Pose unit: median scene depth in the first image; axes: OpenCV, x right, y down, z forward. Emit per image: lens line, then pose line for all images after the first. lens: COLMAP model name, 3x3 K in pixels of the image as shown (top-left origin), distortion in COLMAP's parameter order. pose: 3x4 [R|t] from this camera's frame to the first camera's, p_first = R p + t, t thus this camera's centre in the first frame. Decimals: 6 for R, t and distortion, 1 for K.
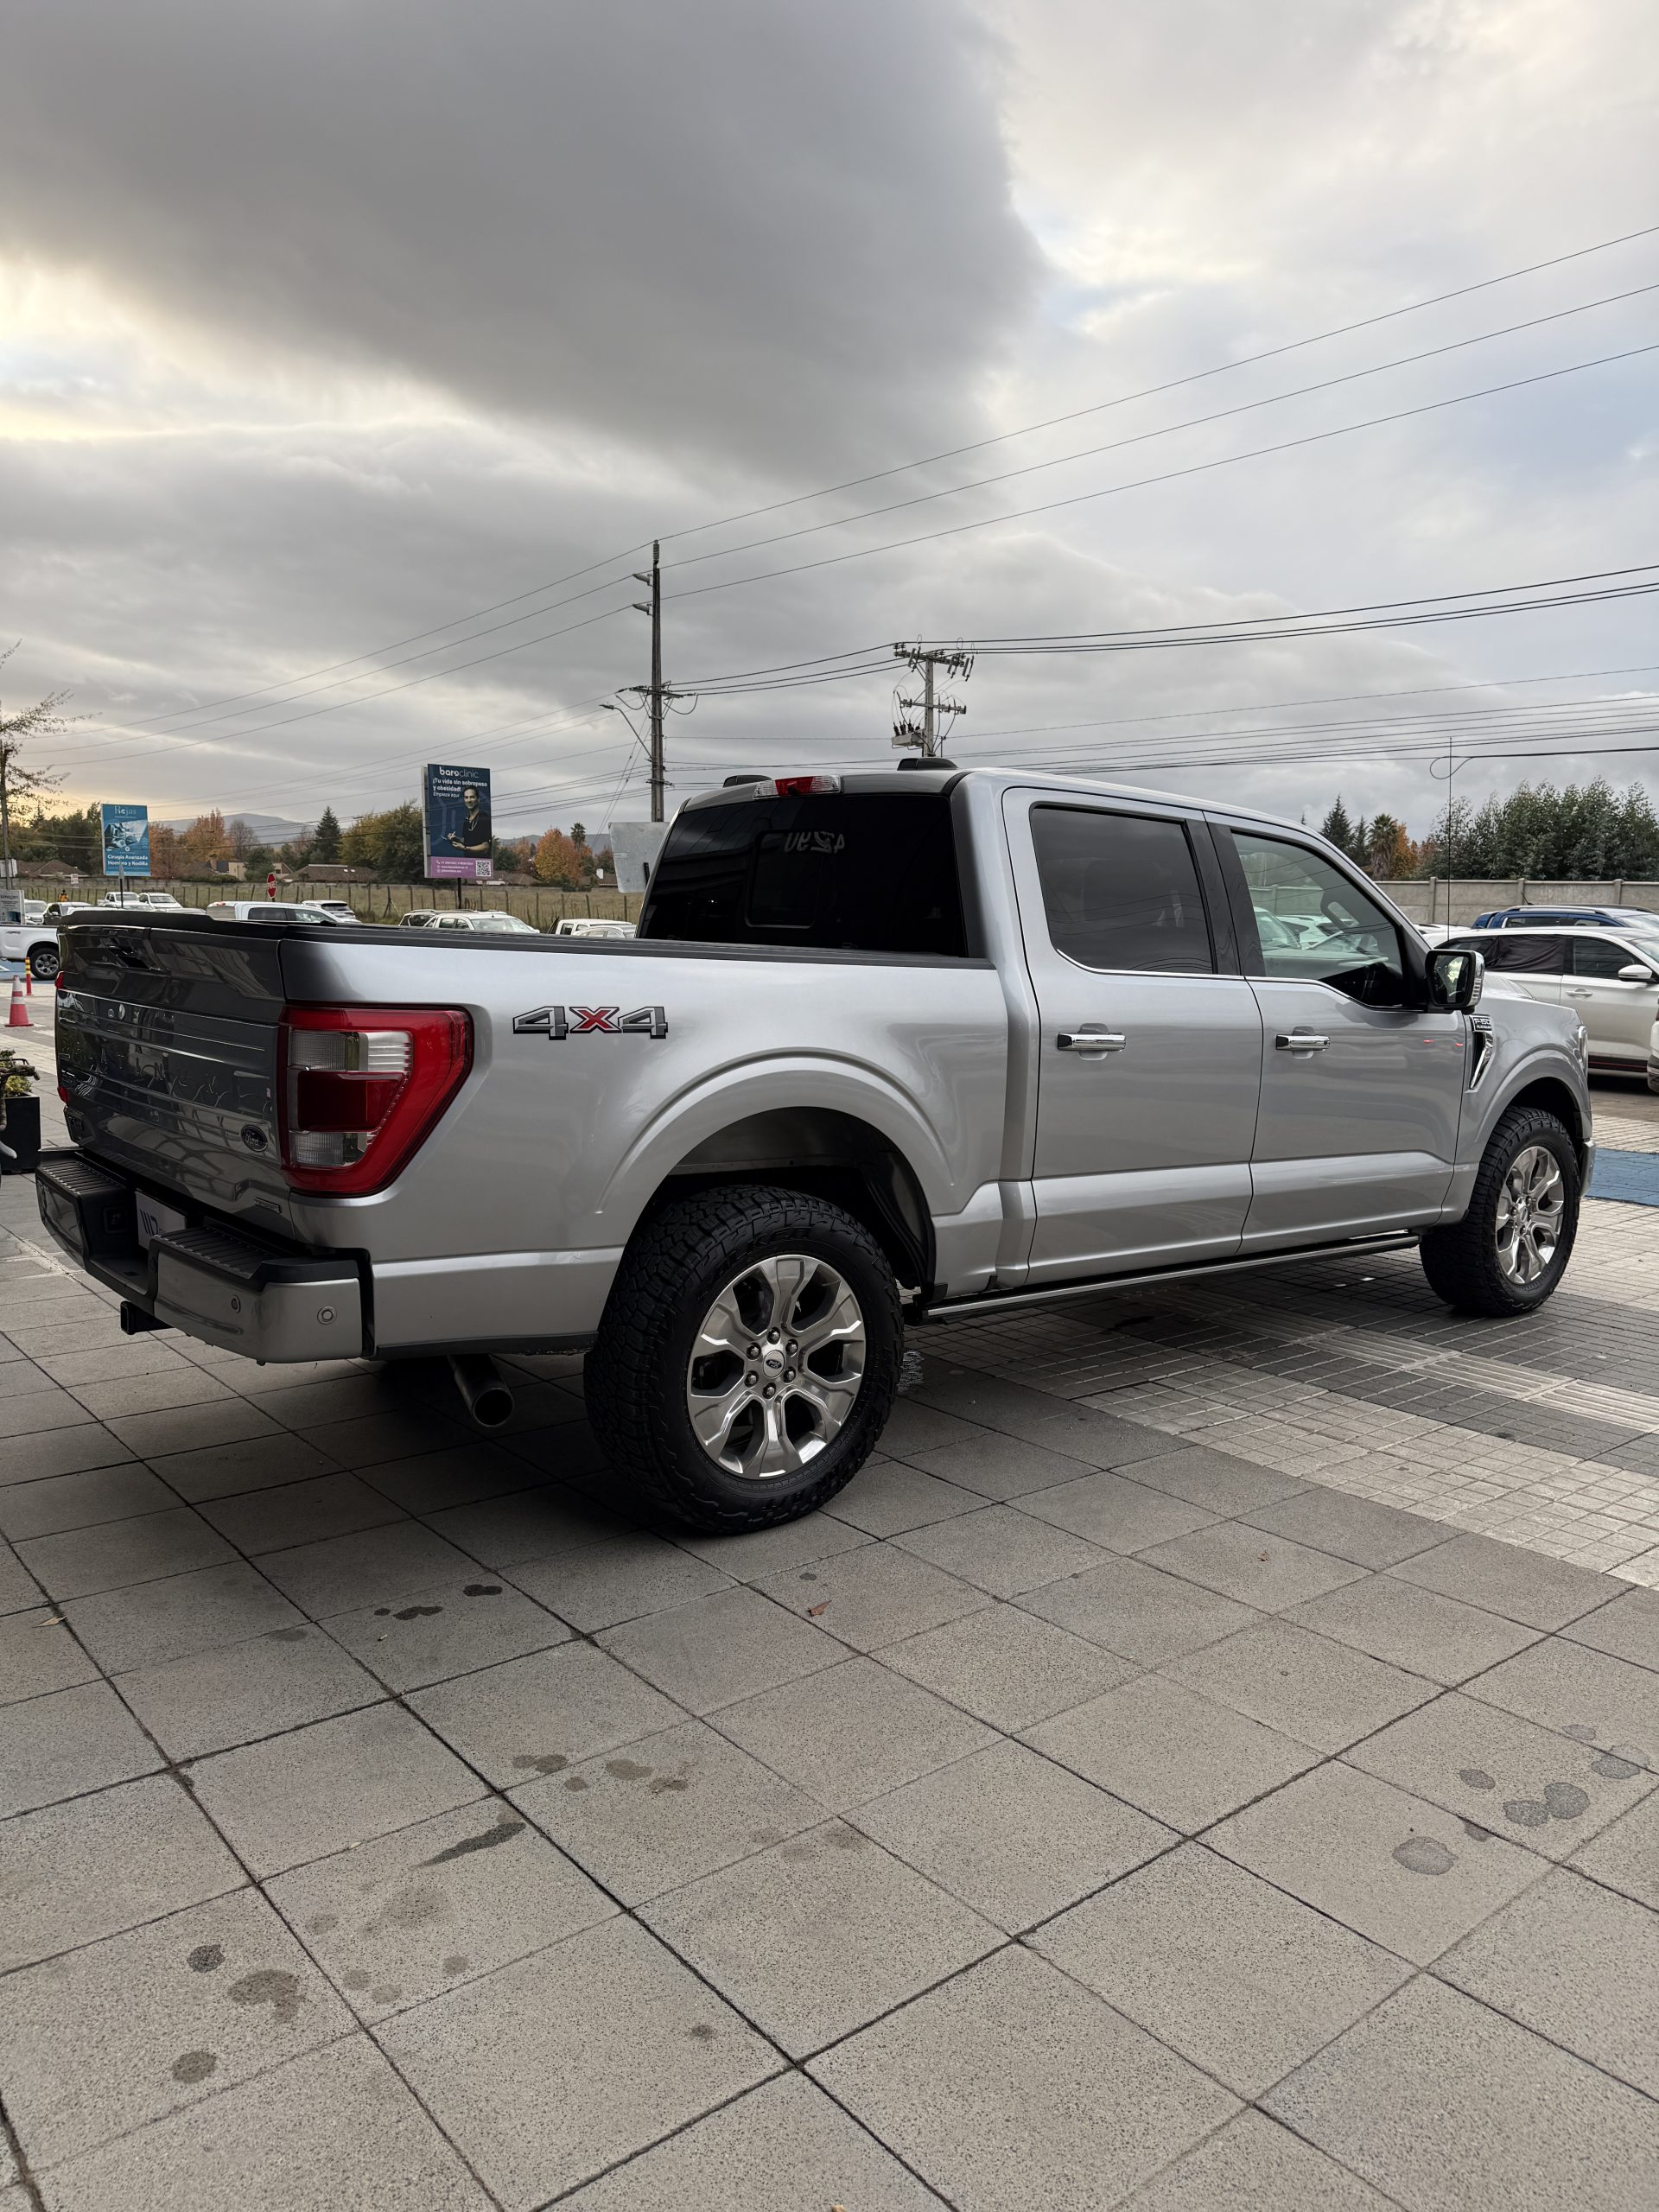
lens RADIAL K [[1548.7, 0, 859.6], [0, 1548.7, 1170.0], [0, 0, 1]] dist [0.086145, 0.001749]
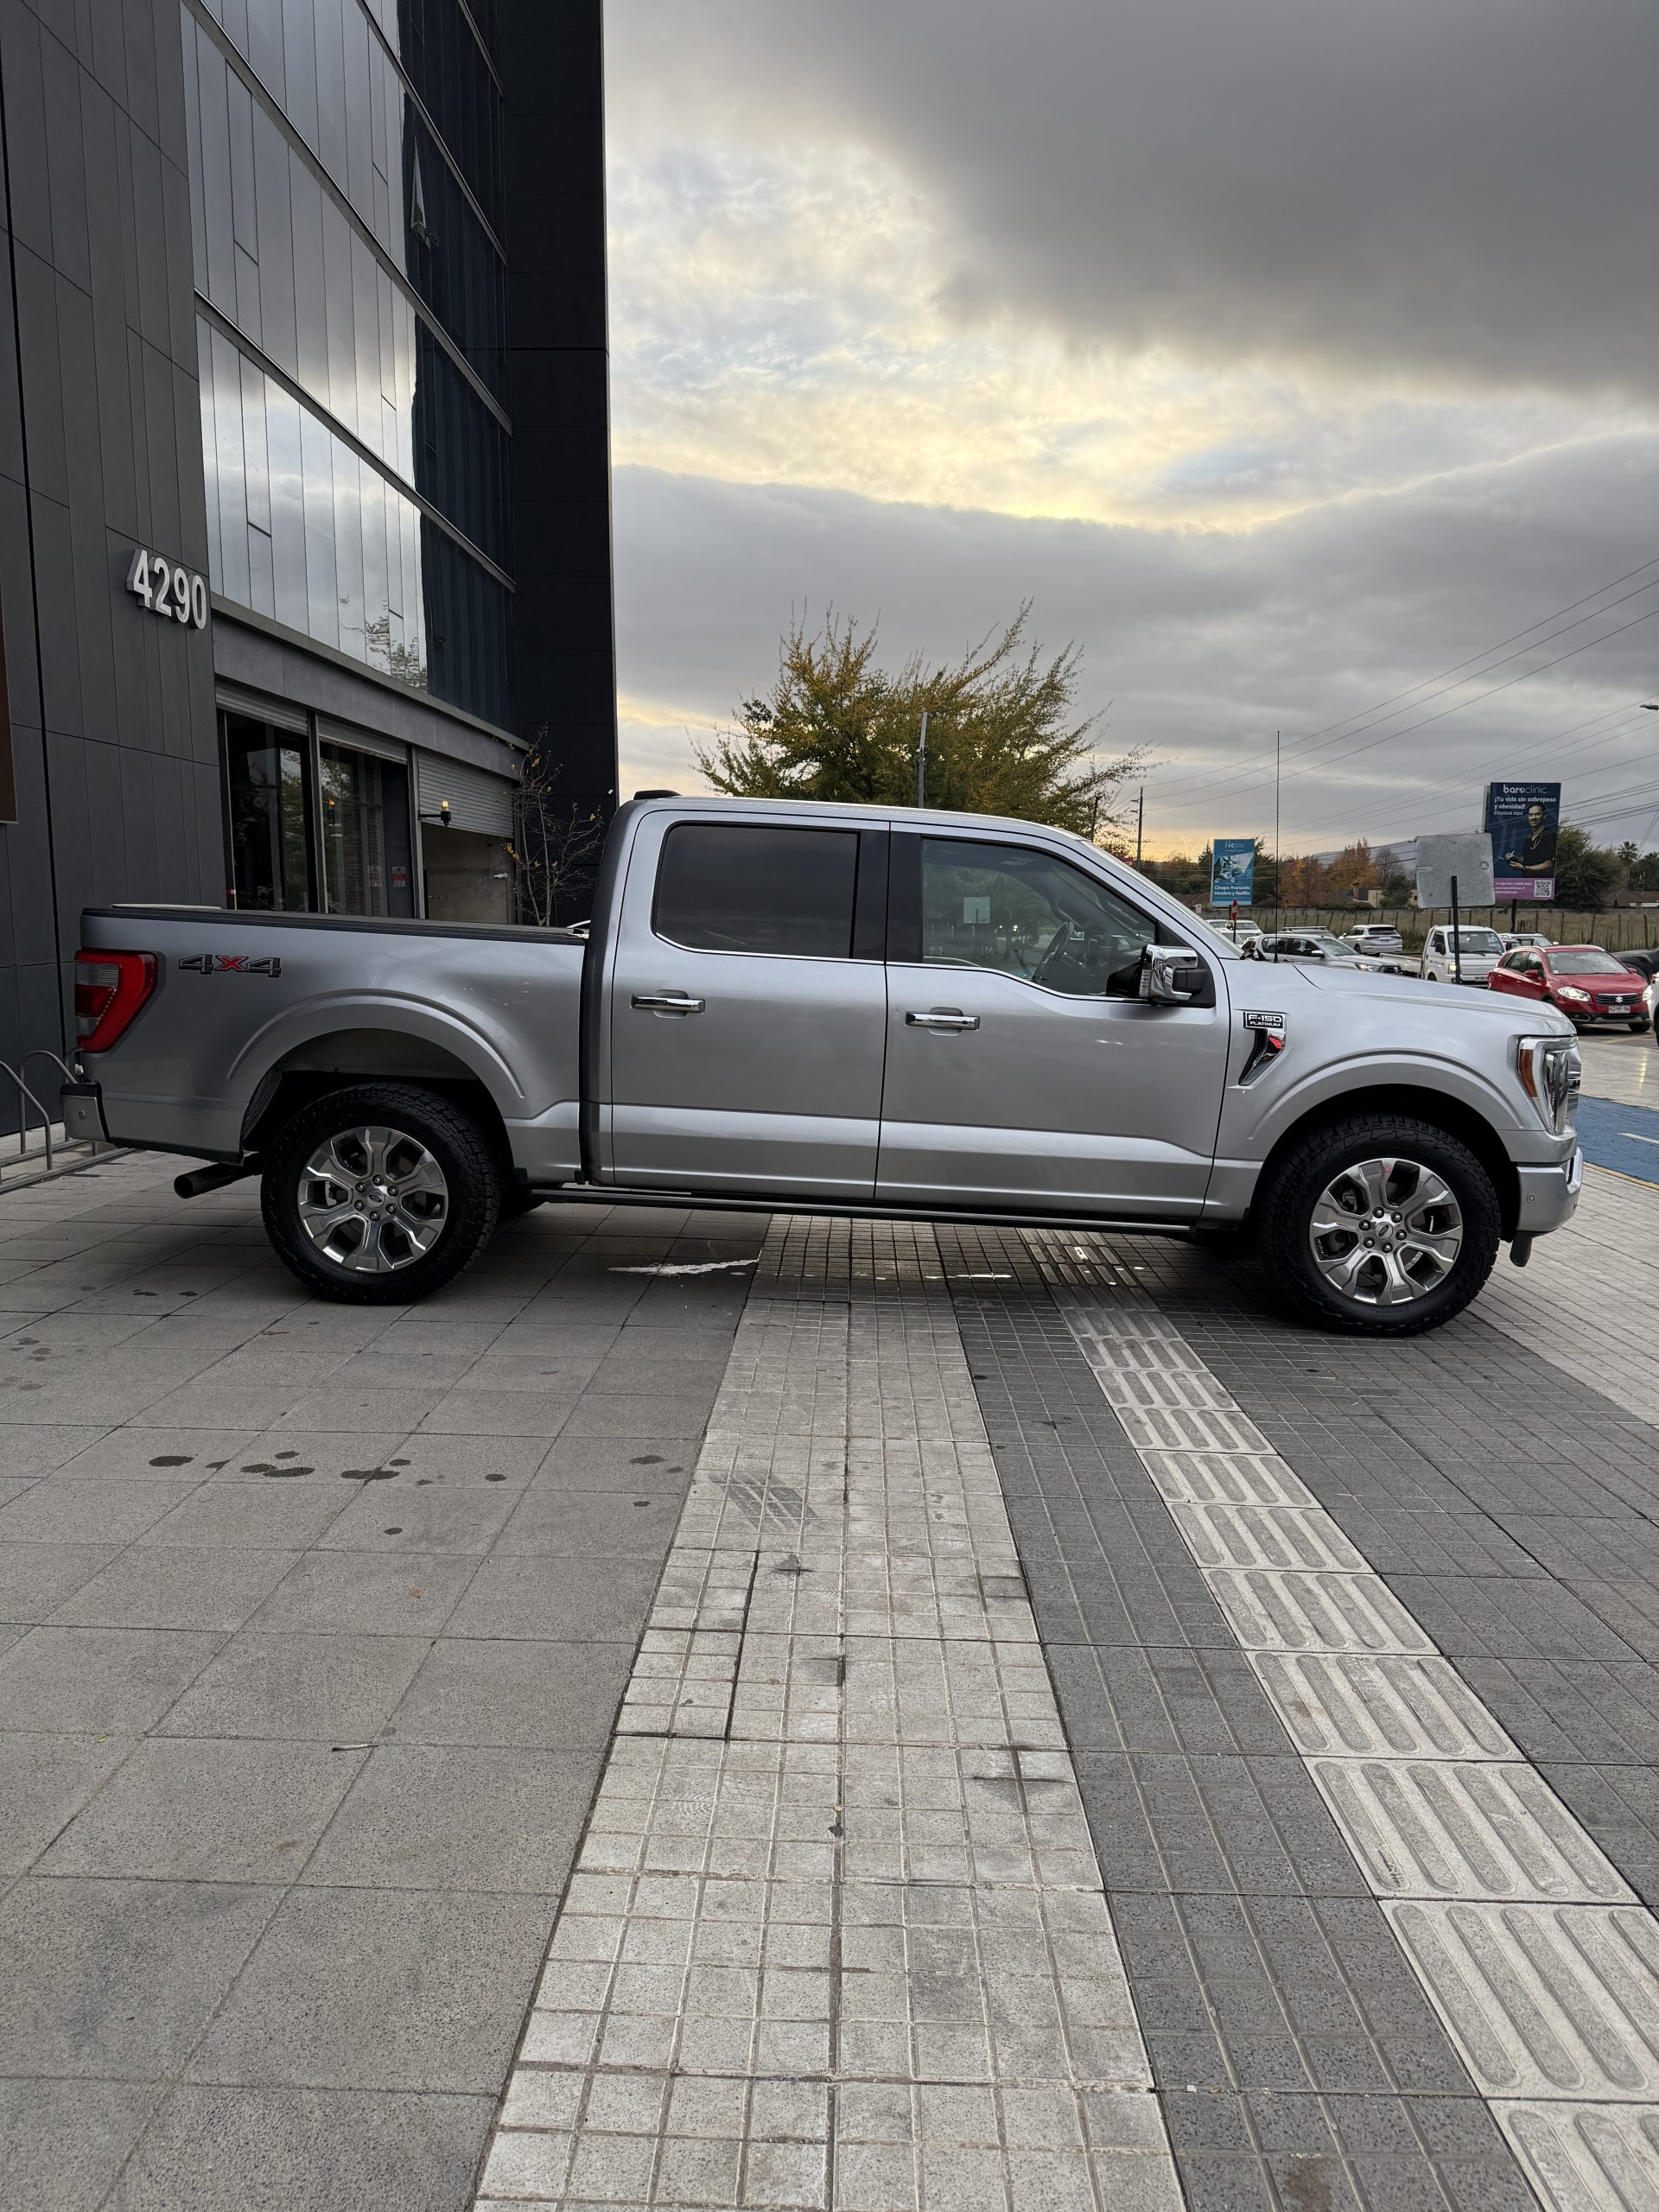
lens RADIAL K [[1604.9, 0, 812.2], [0, 1604.9, 1103.0], [0, 0, 1]] dist [0.003095, -0.005666]
pose [[0.750102, 0.071148, -0.657484, 0.095155], [-0.111051, 0.993630, -0.019171, 0.001086], [0.651932, 0.087394, 0.753225, 0.007429]]
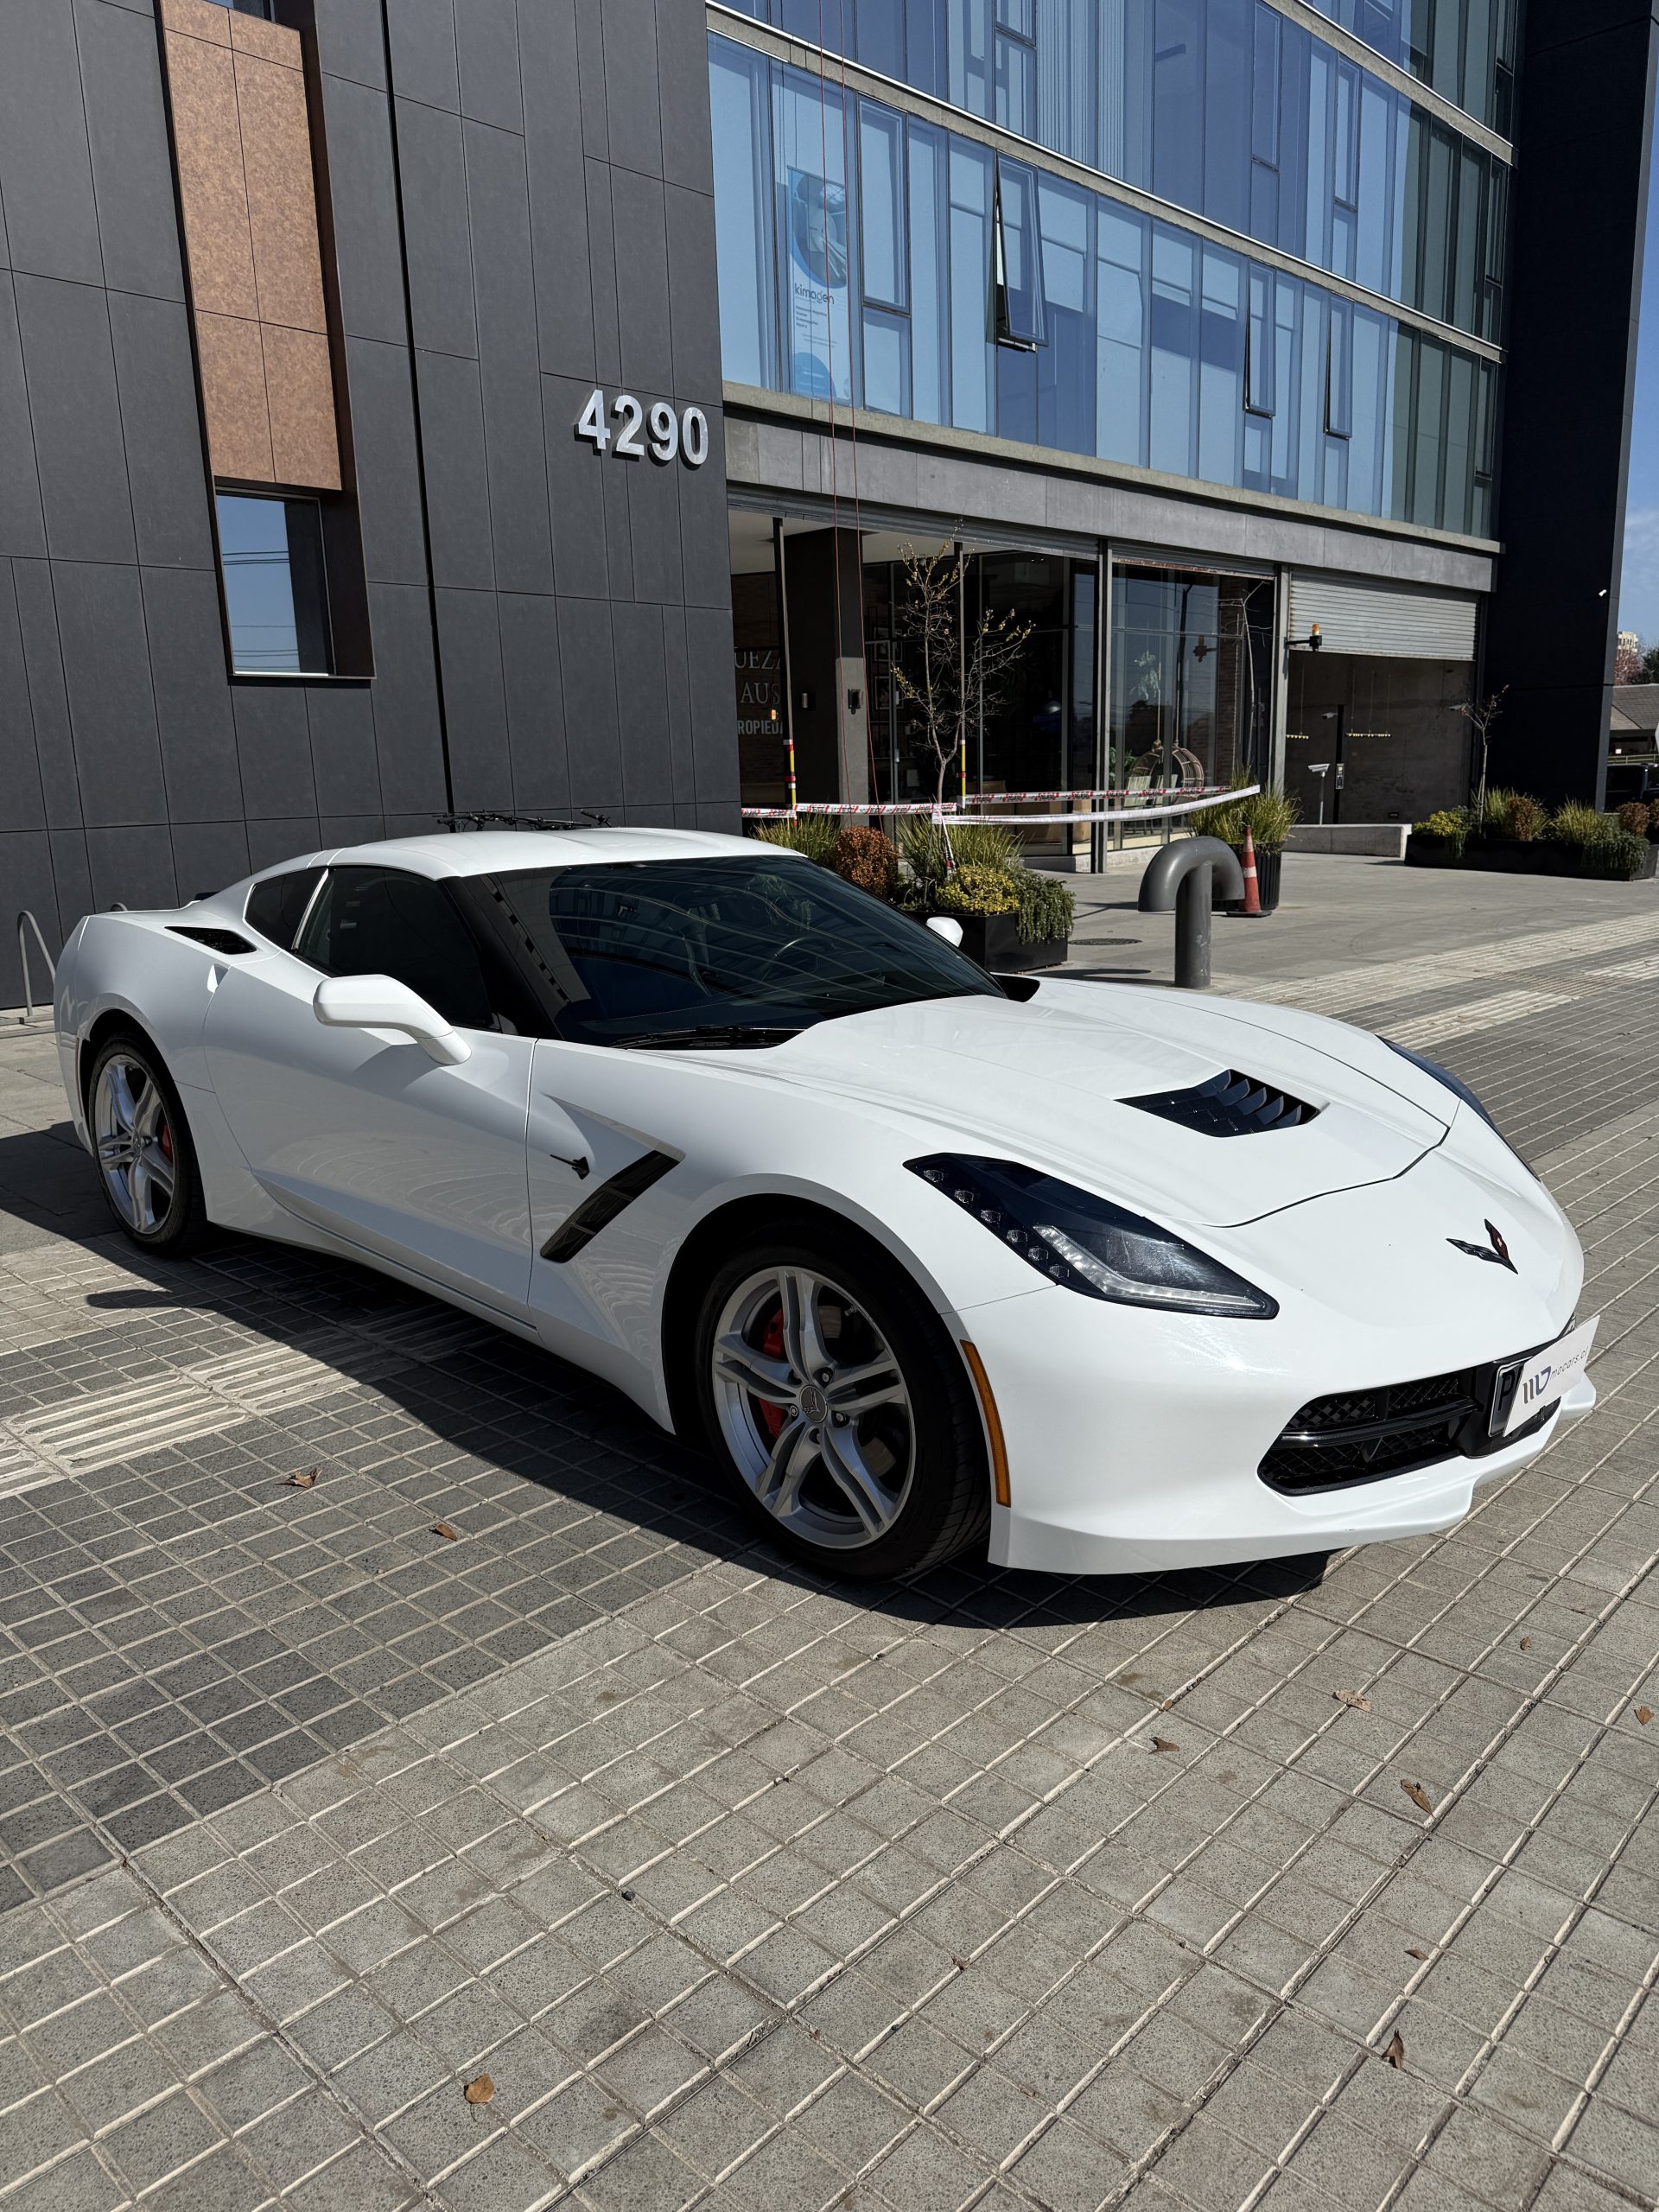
lens RADIAL K [[1554.8, 0, 832.2], [0, 1554.8, 1172.4], [0, 0, 1]] dist [-0.022865, -0.008621]
pose [[0.101925, 0.227720, -0.968377, 0.106698], [-0.135768, 0.967523, 0.213229, -0.015737], [0.985484, 0.109742, 0.129532, 0.130415]]
